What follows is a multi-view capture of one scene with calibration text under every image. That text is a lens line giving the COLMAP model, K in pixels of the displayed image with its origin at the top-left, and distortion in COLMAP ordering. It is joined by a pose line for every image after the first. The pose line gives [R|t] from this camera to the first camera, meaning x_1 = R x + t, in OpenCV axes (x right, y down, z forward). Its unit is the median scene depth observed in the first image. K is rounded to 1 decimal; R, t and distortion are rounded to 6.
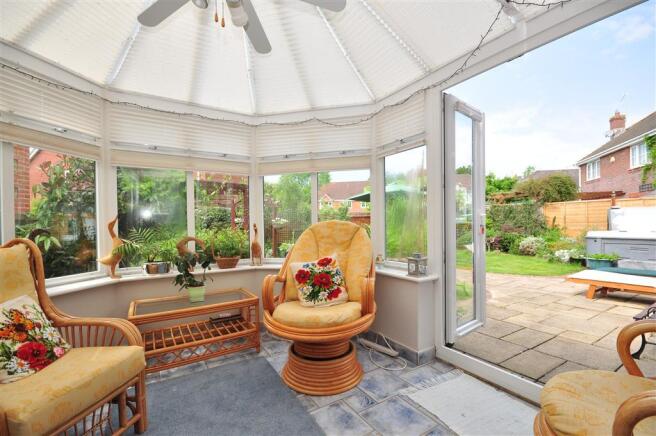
lens RADIAL K [[287.4, 0, 326.8], [0, 287.4, 224.6], [0, 0, 1]] dist [0.011963, -0.011694]
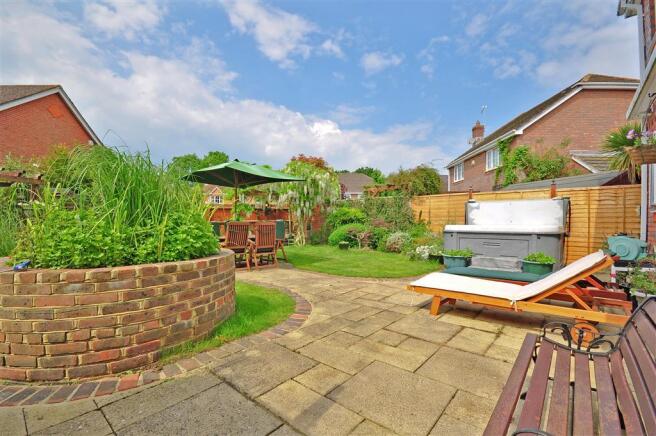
lens RADIAL K [[287.4, 0, 326.8], [0, 287.4, 224.6], [0, 0, 1]] dist [0.011963, -0.011694]
pose [[0.952966, 0.011215, 0.302871, 0.211016], [-0.012887, 0.999911, 0.003522, 0.018183], [-0.302804, -0.007259, 0.953025, 0.193027]]
